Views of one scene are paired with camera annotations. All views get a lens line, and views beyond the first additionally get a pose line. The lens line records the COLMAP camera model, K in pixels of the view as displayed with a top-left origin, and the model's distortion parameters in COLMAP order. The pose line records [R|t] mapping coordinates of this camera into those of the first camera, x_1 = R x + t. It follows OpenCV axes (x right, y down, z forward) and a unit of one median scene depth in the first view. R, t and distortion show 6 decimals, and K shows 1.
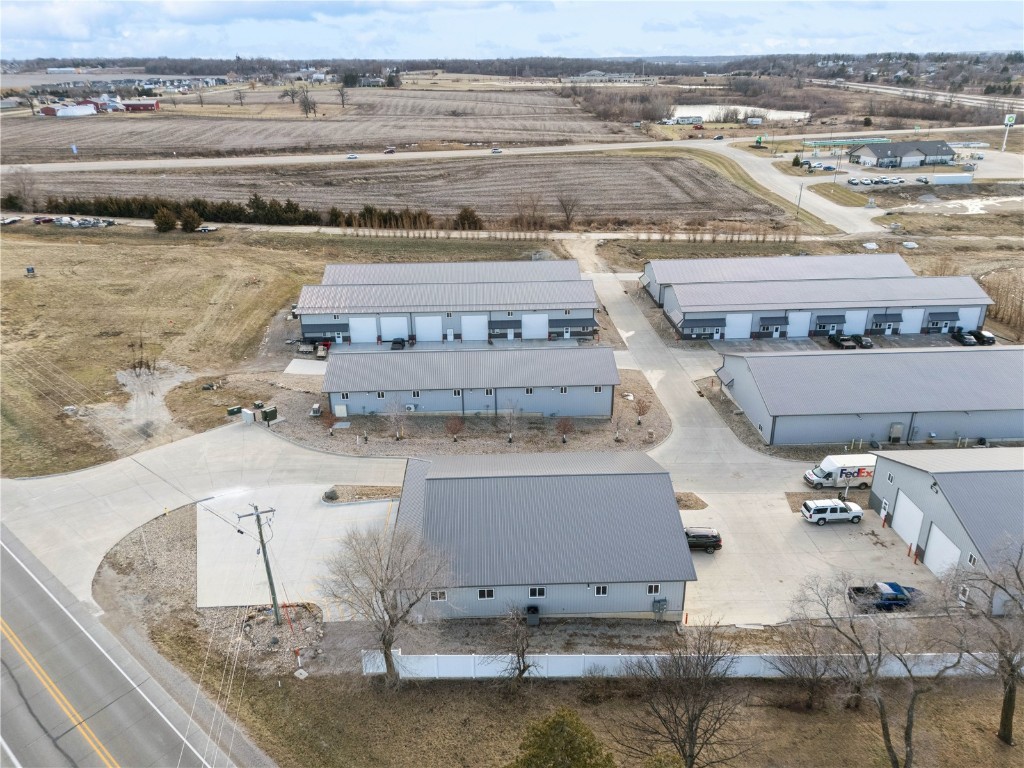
lens RADIAL K [[740.4, 0, 512.0], [0, 740.4, 384.0], [0, 0, 1]] dist [0.002908, -0.001613]
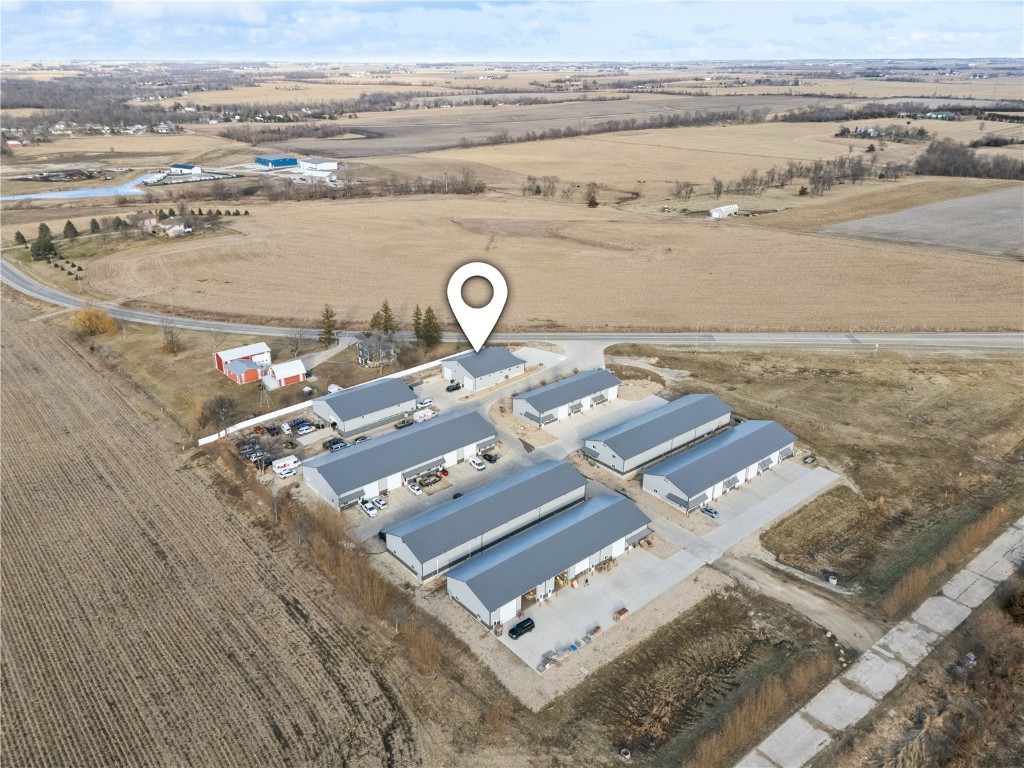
lens RADIAL K [[761.5, 0, 512.0], [0, 761.5, 384.0], [0, 0, 1]] dist [0.042375, -0.008401]
pose [[-0.791555, 0.238959, -0.562441, 2.390981], [-0.236016, 0.729421, 0.642061, -2.584539], [0.563682, 0.640971, -0.520978, 3.544208]]
